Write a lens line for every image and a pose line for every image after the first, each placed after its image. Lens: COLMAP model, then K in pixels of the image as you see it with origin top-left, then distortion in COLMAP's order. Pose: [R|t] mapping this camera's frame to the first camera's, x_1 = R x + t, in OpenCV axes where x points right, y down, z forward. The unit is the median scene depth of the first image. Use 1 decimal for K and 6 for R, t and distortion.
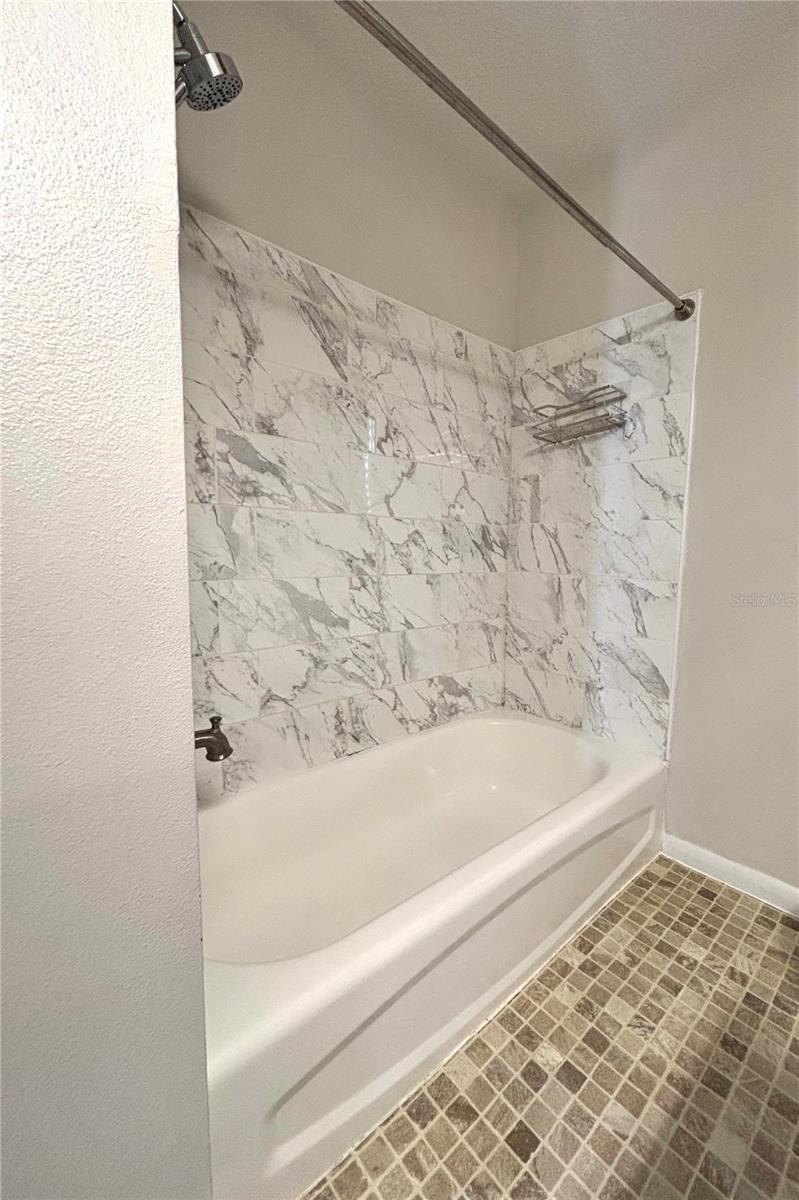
lens RADIAL K [[498.7, 0, 405.4], [0, 498.7, 589.3], [0, 0, 1]] dist [-0.002610, -0.000664]
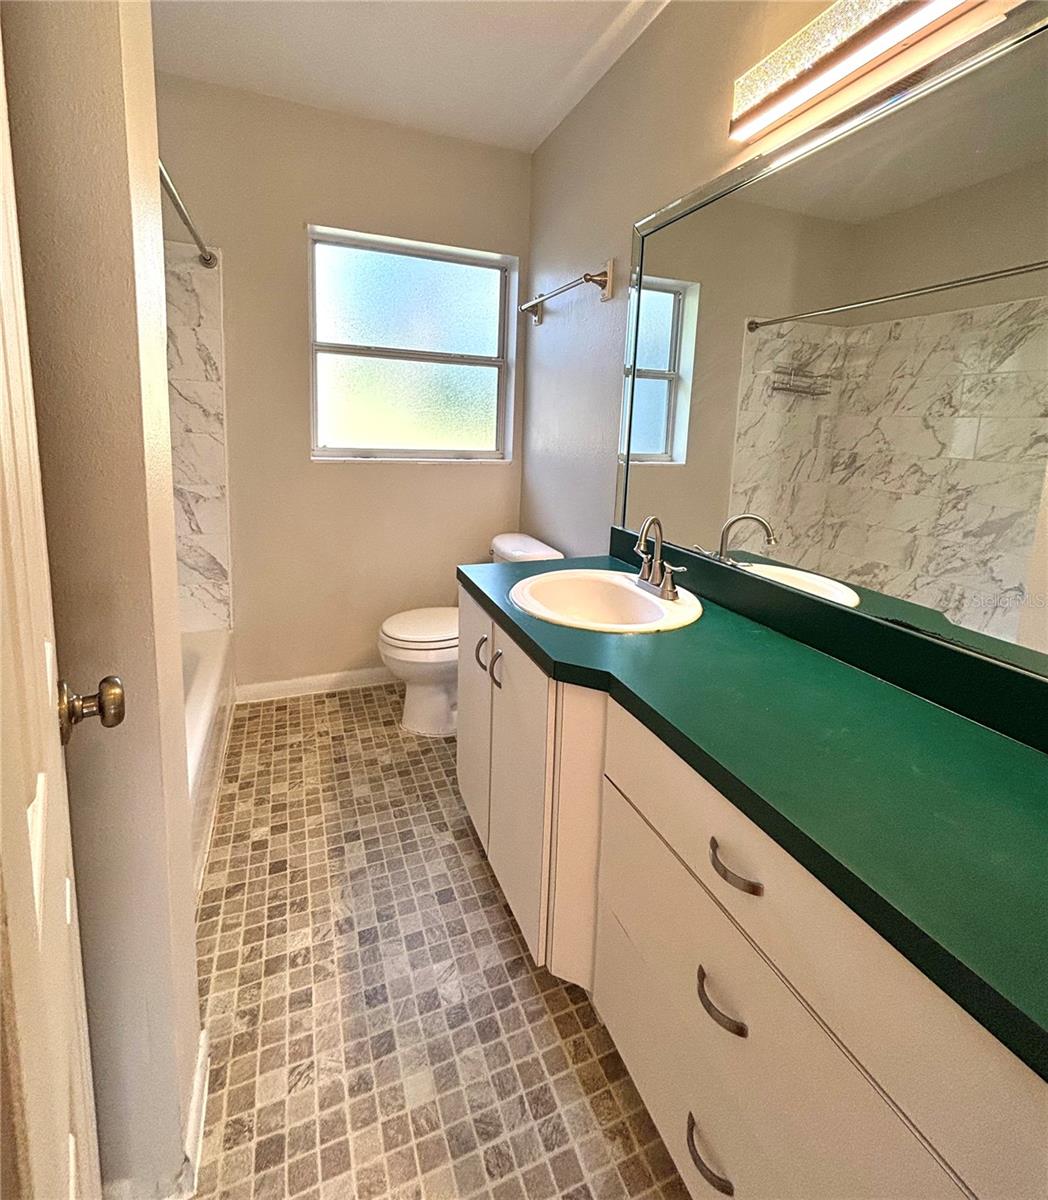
lens RADIAL K [[544.9, 0, 525.5], [0, 544.9, 599.2], [0, 0, 1]] dist [0.000073, 0.000068]
pose [[0.365635, -0.301730, 0.880494, -0.493413], [0.056594, 0.951453, 0.302545, -0.121282], [-0.929036, -0.060791, 0.364960, -0.210103]]
